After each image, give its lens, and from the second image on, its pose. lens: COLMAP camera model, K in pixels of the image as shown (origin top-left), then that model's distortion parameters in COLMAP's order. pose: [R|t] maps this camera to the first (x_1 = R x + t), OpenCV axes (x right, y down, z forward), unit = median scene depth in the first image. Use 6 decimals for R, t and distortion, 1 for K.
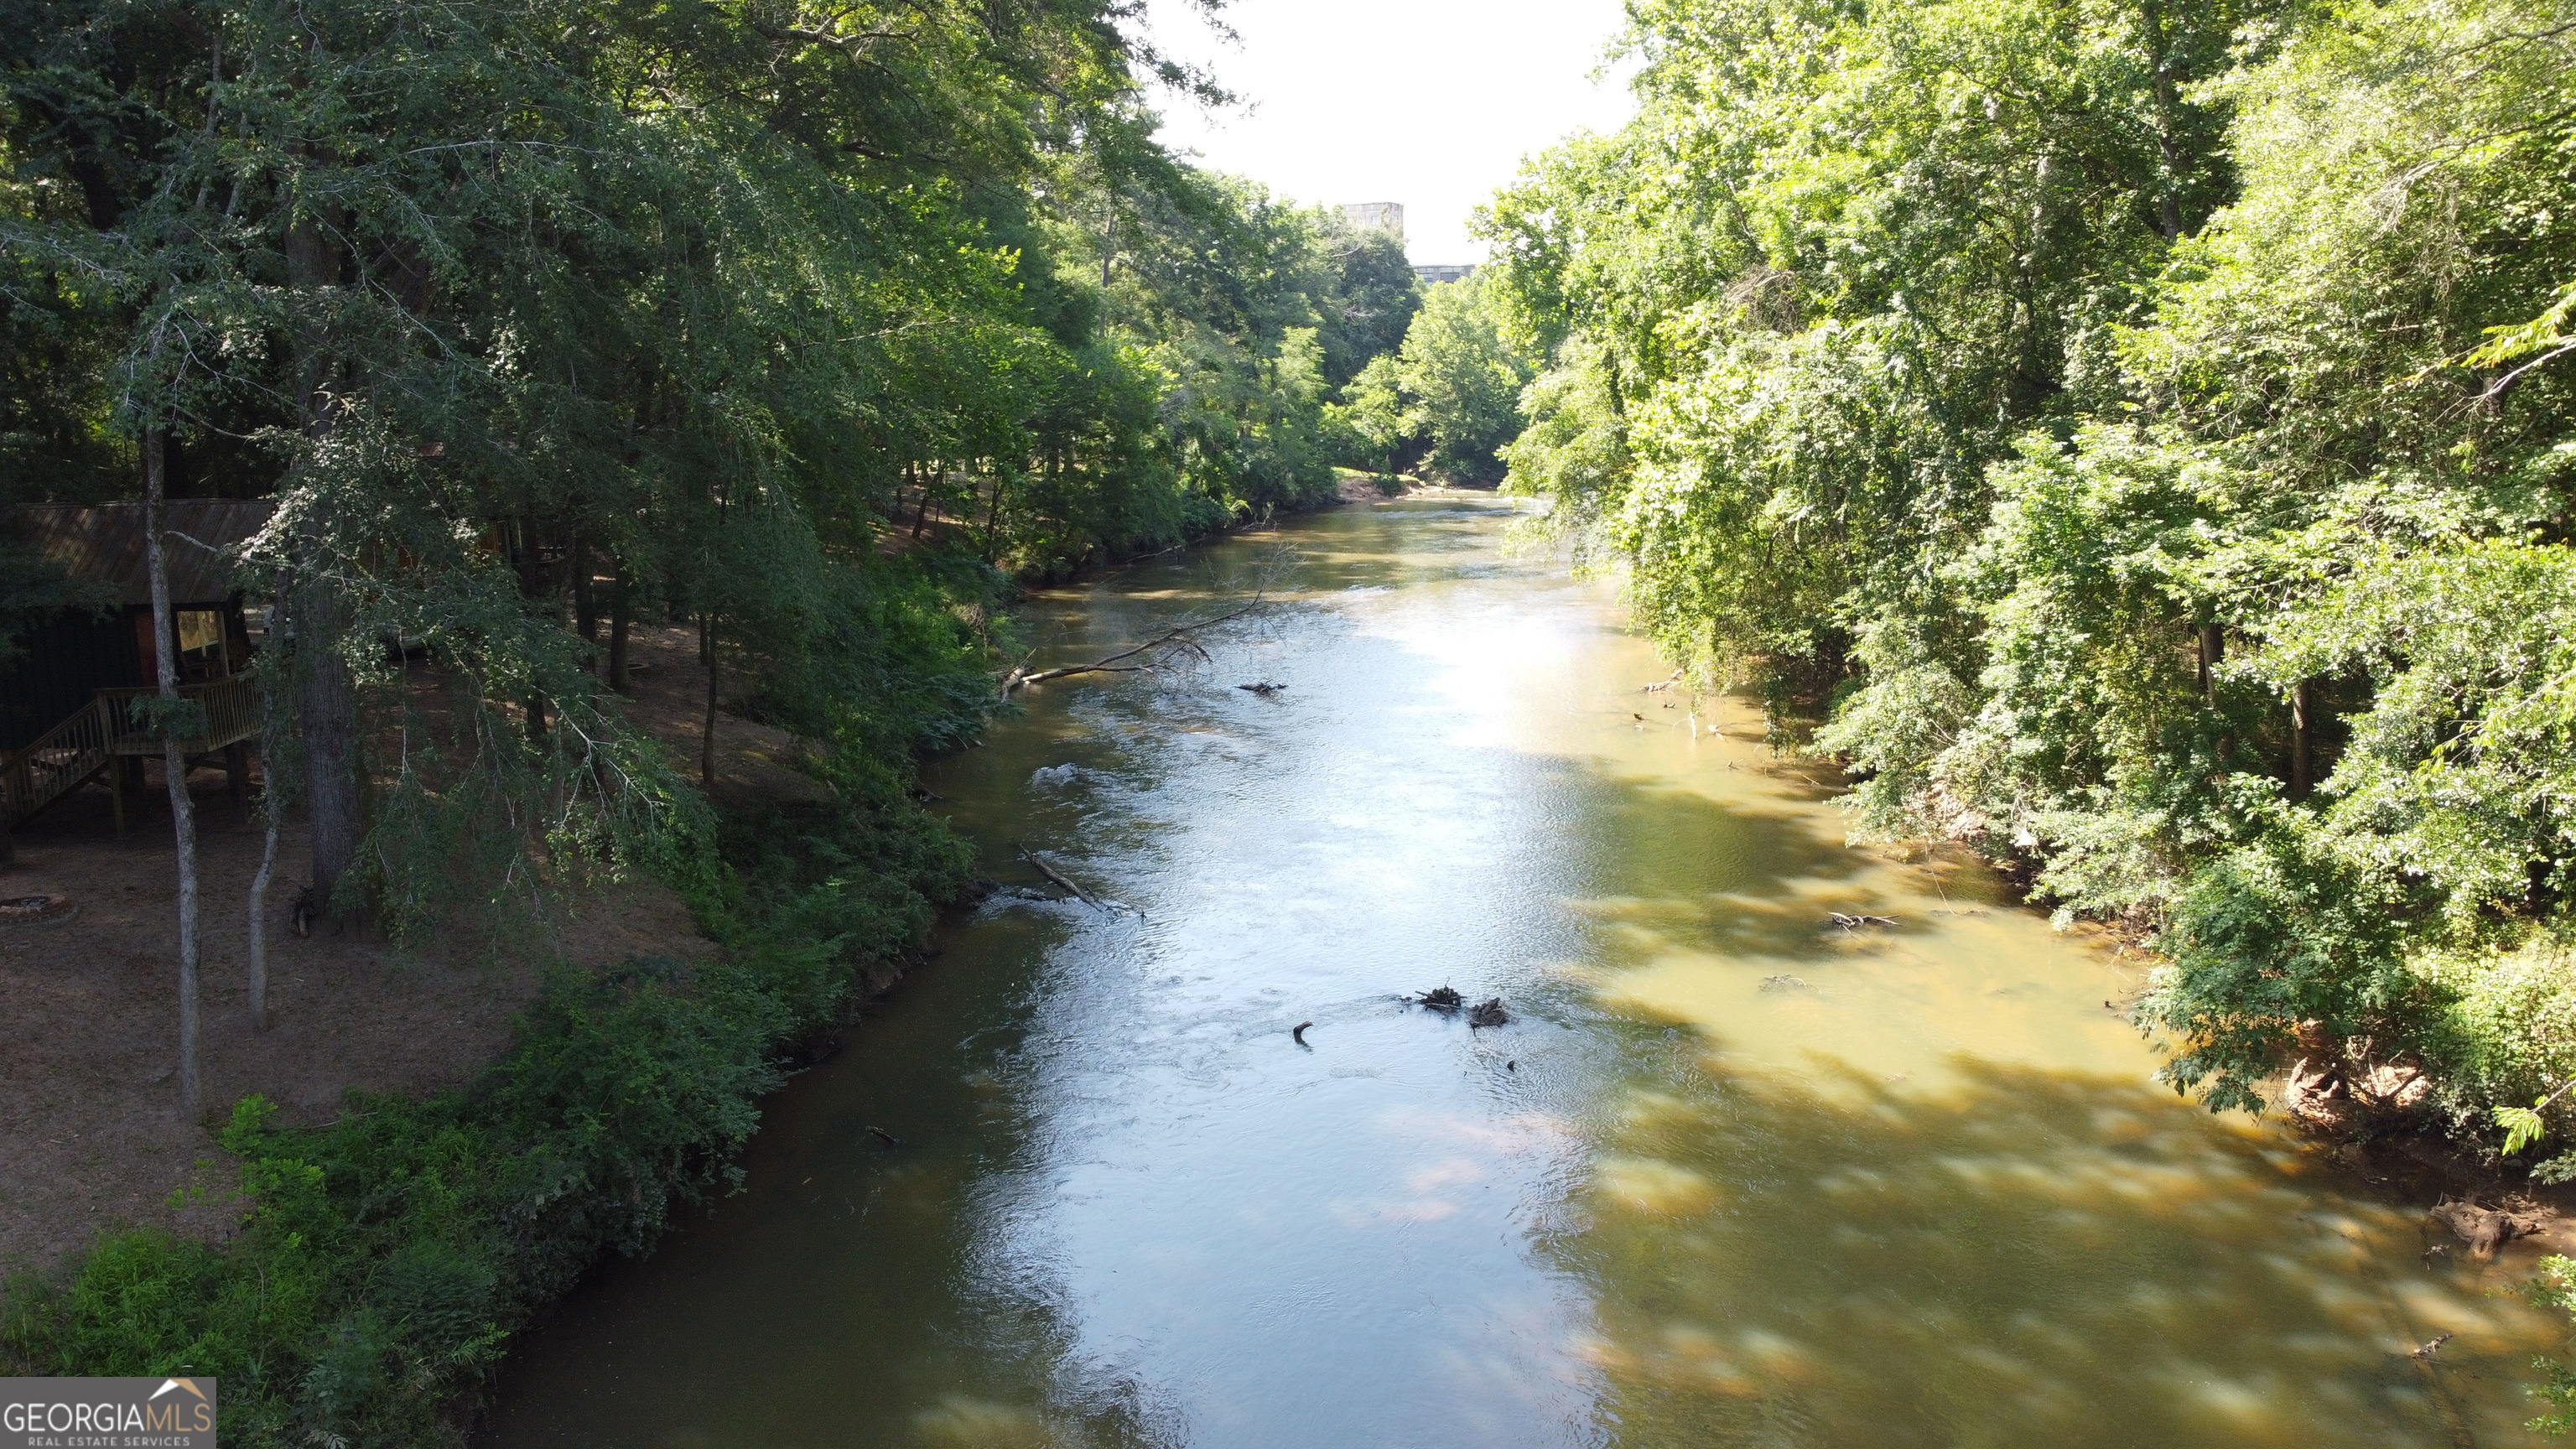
lens RADIAL K [[1913.7, 0, 1288.0], [0, 1913.7, 724.5], [0, 0, 1]] dist [-0.006829, -0.005758]
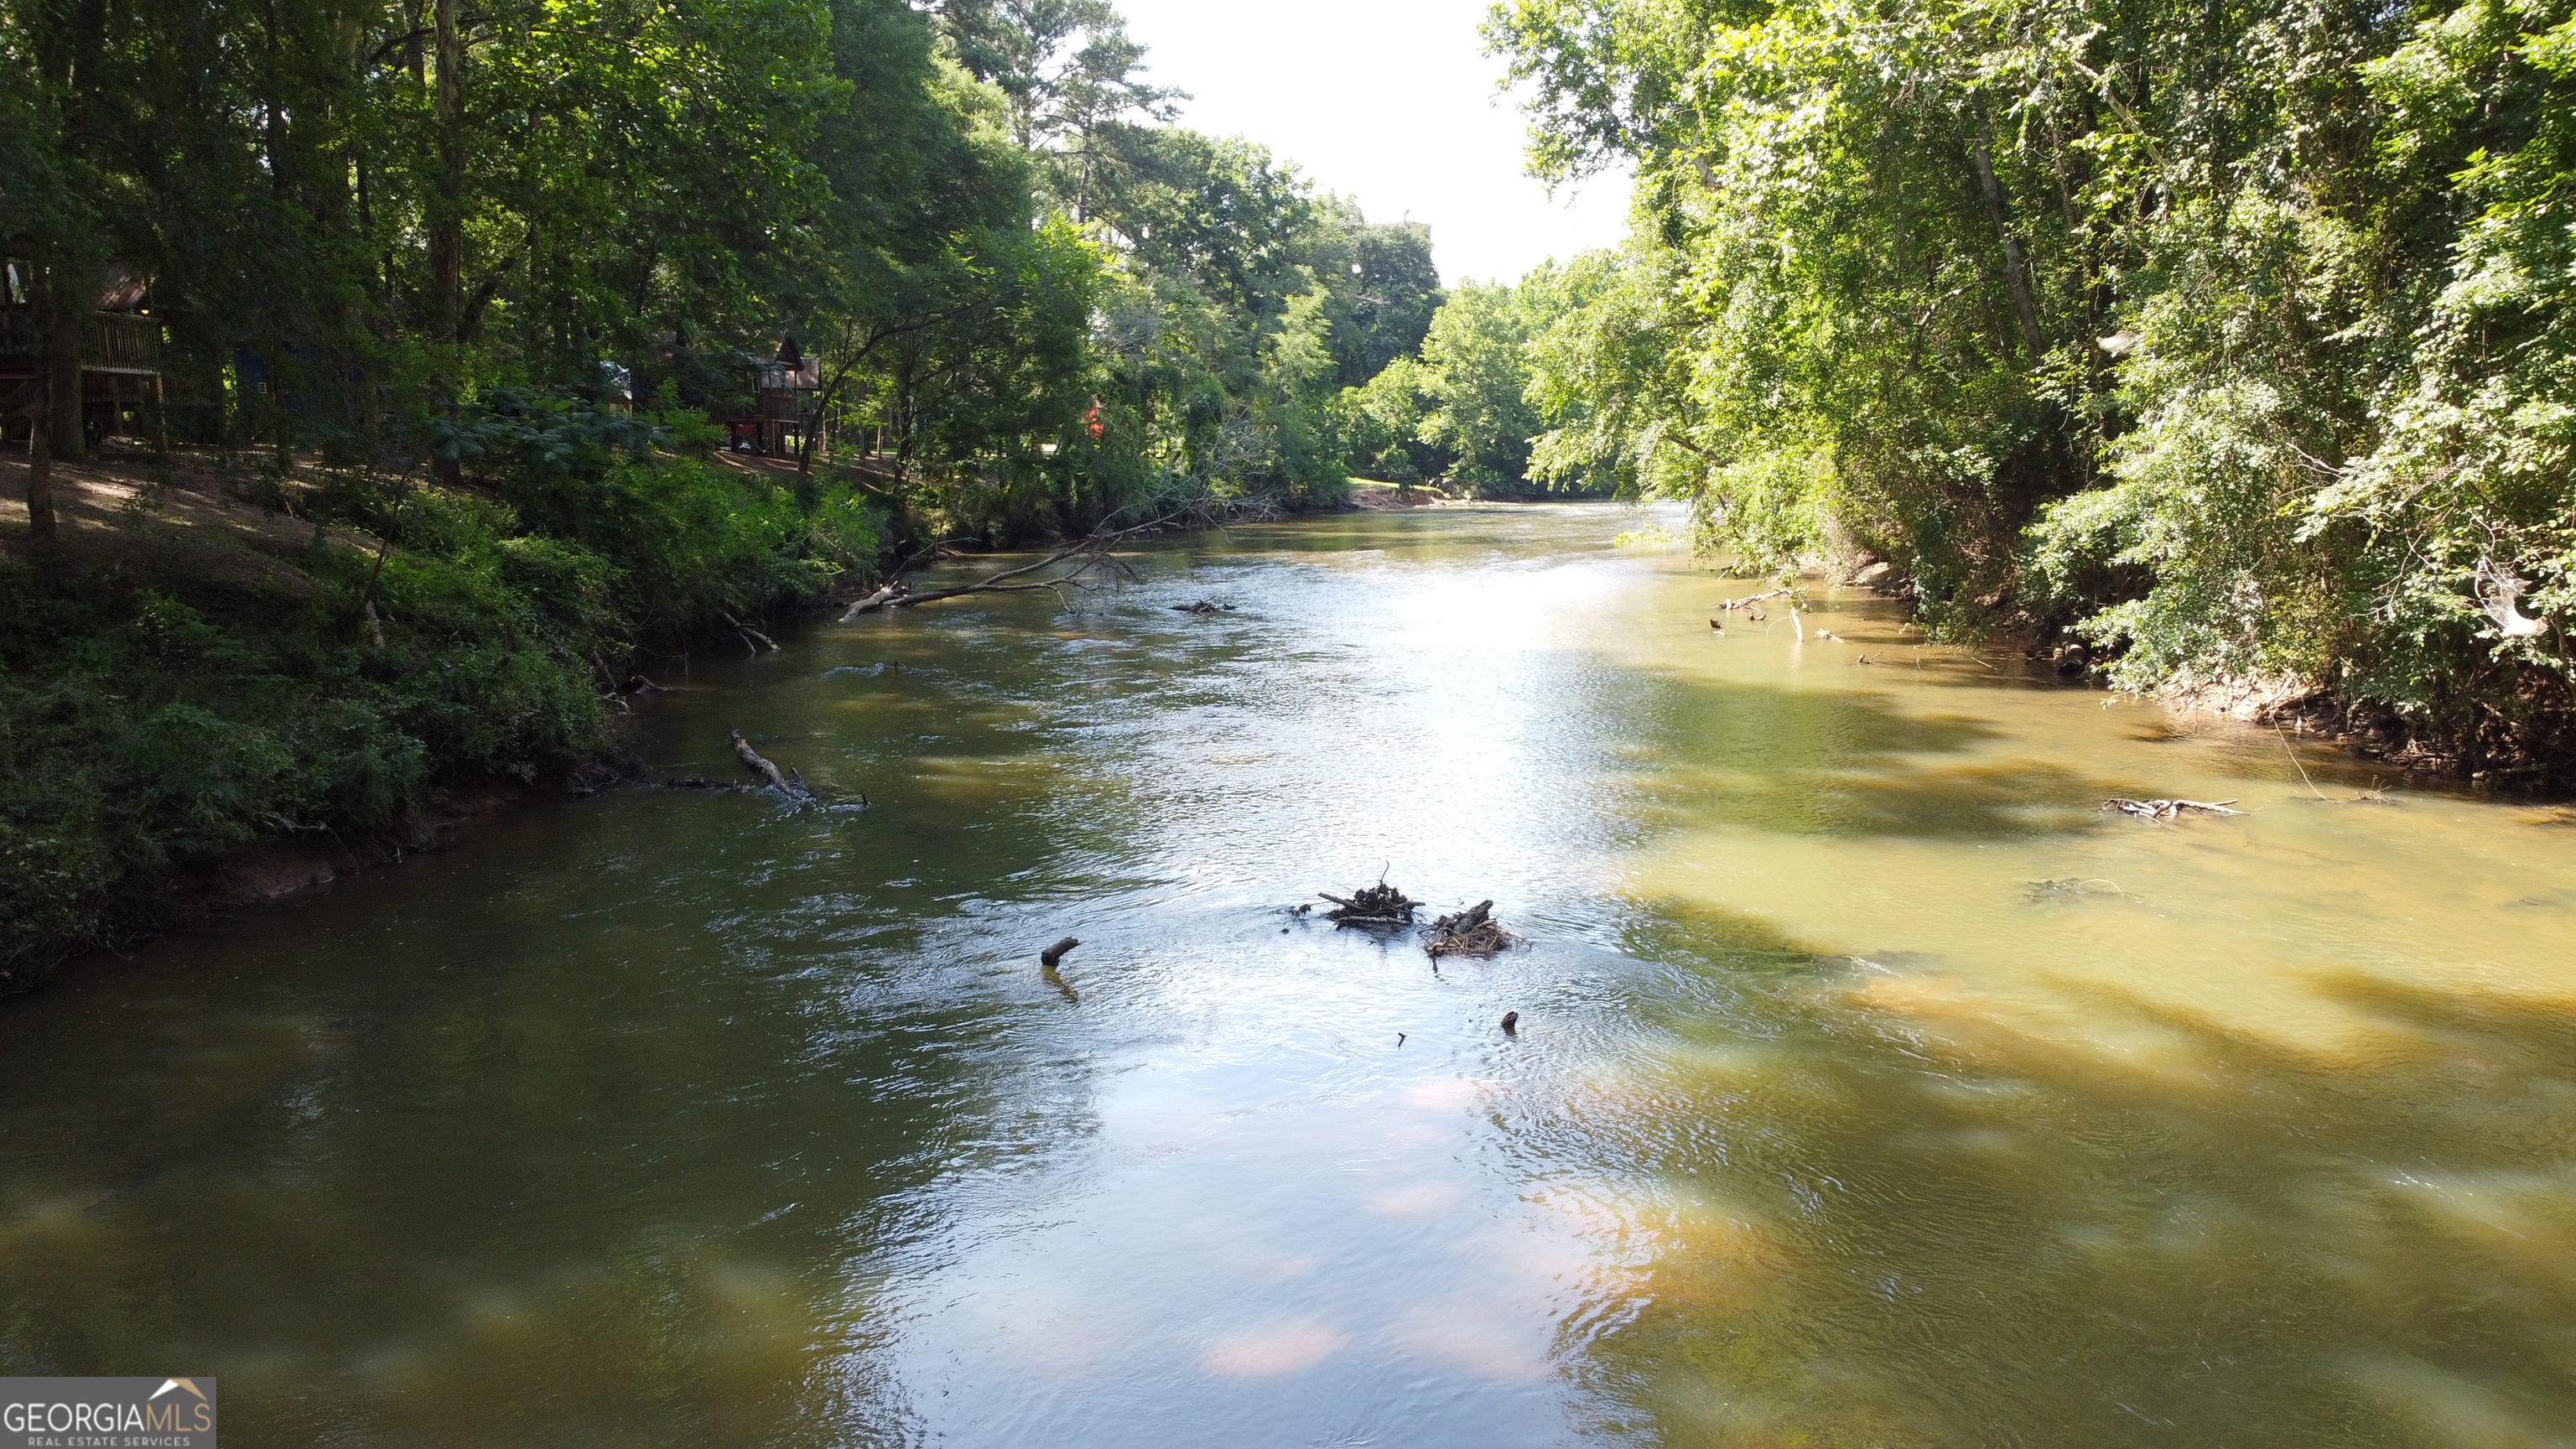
lens RADIAL K [[1913.7, 0, 1288.0], [0, 1913.7, 724.5], [0, 0, 1]] dist [-0.006829, -0.005758]
pose [[0.999797, 0.001813, -0.020082, 0.016522], [-0.002792, 0.998803, -0.048841, 0.029199], [0.019970, 0.048887, 0.998605, 0.123257]]
